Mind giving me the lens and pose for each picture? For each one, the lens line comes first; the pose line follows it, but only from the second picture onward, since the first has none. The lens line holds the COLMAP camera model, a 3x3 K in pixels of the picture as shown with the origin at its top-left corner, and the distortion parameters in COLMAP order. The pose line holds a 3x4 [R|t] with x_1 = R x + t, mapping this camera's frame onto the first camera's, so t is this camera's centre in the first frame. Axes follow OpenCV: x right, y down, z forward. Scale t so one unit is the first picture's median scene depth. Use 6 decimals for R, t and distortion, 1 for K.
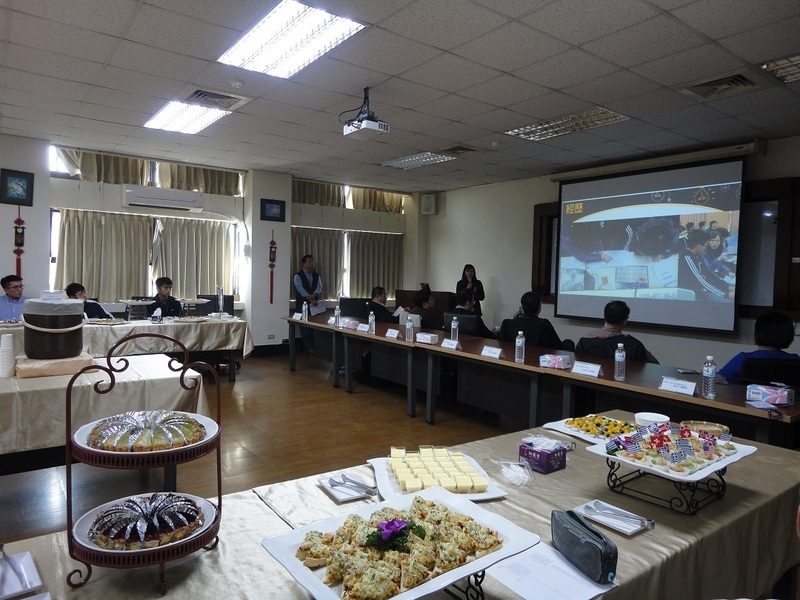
lens RADIAL K [[541.3, 0, 401.5], [0, 541.3, 296.5], [0, 0, 1]] dist [-0.000764, -0.000151]
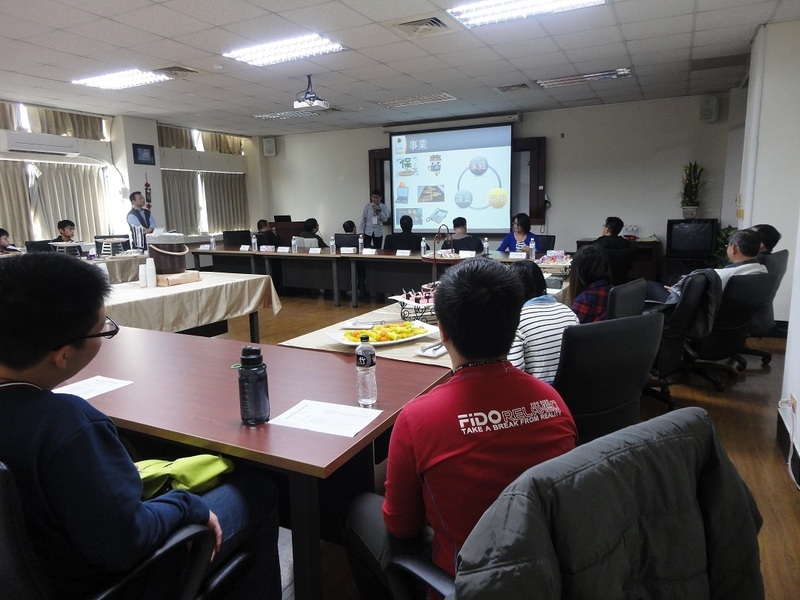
lens RADIAL K [[546.4, 0, 400.0], [0, 546.4, 300.0], [0, 0, 1]] dist [0.018480, 0.001292]
pose [[0.896101, -0.117532, 0.428006, -0.296803], [0.062342, 0.988072, 0.140807, 0.006104], [-0.439451, -0.099495, 0.892740, -0.247669]]
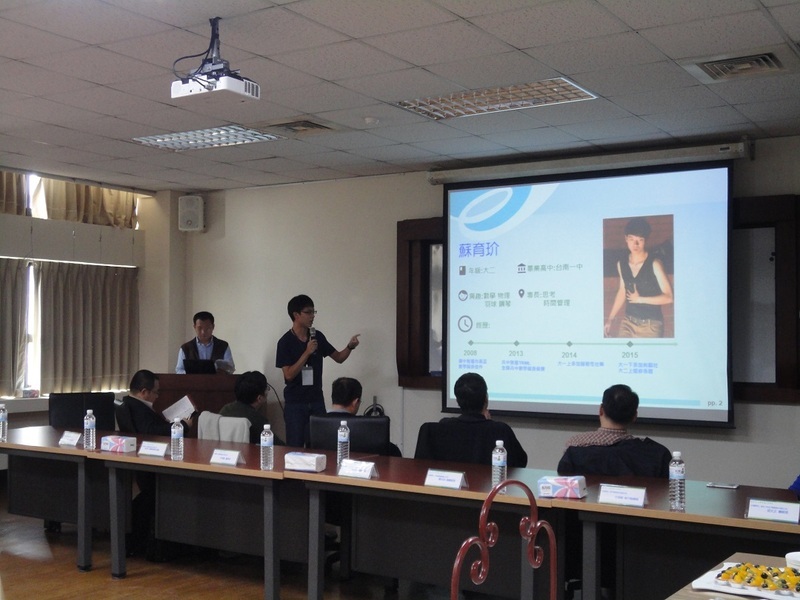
lens RADIAL K [[1012.6, 0, 394.6], [0, 1012.6, 316.6], [0, 0, 1]] dist [-0.003481, 0.016135]
pose [[0.935862, -0.010519, 0.352209, -0.145130], [0.031358, 0.998075, -0.053514, -0.008772], [-0.350968, 0.061127, 0.934390, -0.012417]]
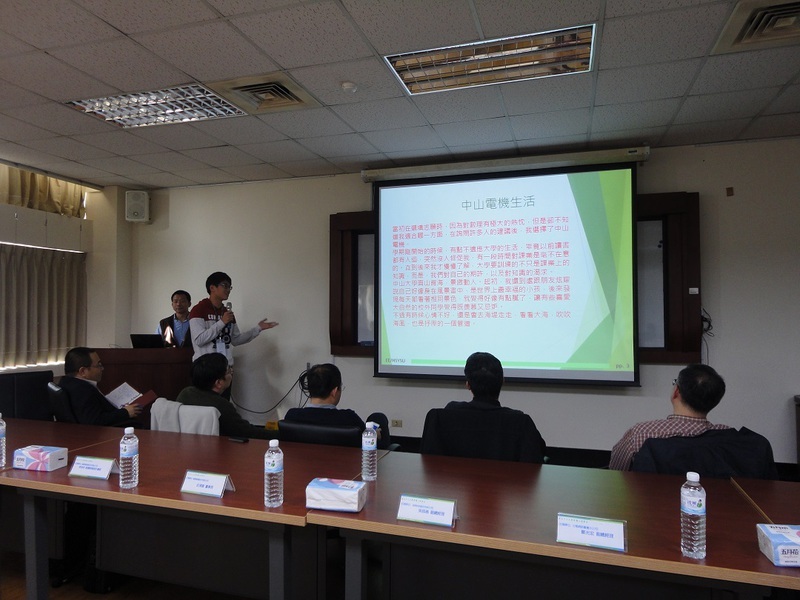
lens RADIAL K [[541.3, 0, 401.5], [0, 541.3, 296.5], [0, 0, 1]] dist [-0.000764, -0.000151]
pose [[0.809807, -0.006277, 0.586663, -0.086257], [0.045904, 0.997555, -0.052691, -0.025057], [-0.584898, 0.069600, 0.808115, 0.406592]]
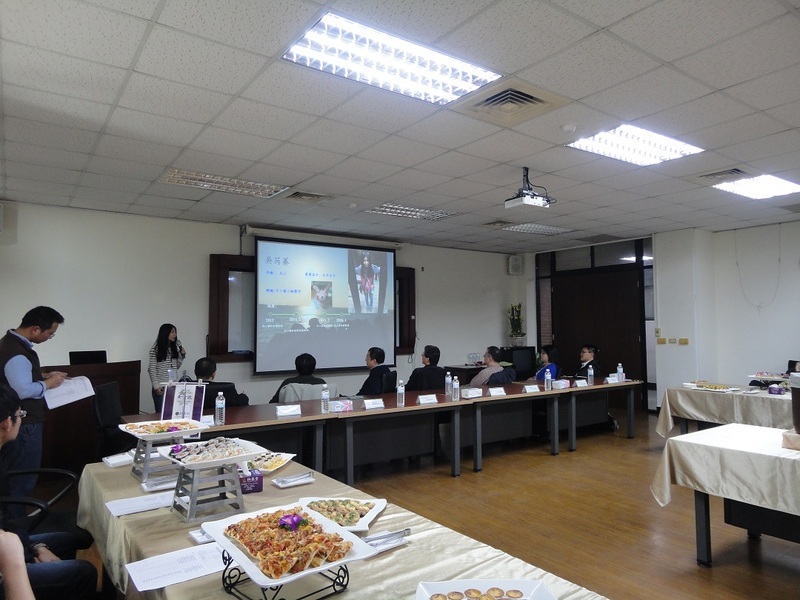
lens RADIAL K [[546.4, 0, 400.0], [0, 546.4, 300.0], [0, 0, 1]] dist [0.018480, 0.001292]
pose [[0.021885, 0.026188, 0.999417, -0.654573], [0.053181, 0.998211, -0.027321, -0.053763], [-0.998345, 0.053748, 0.020453, 0.690615]]
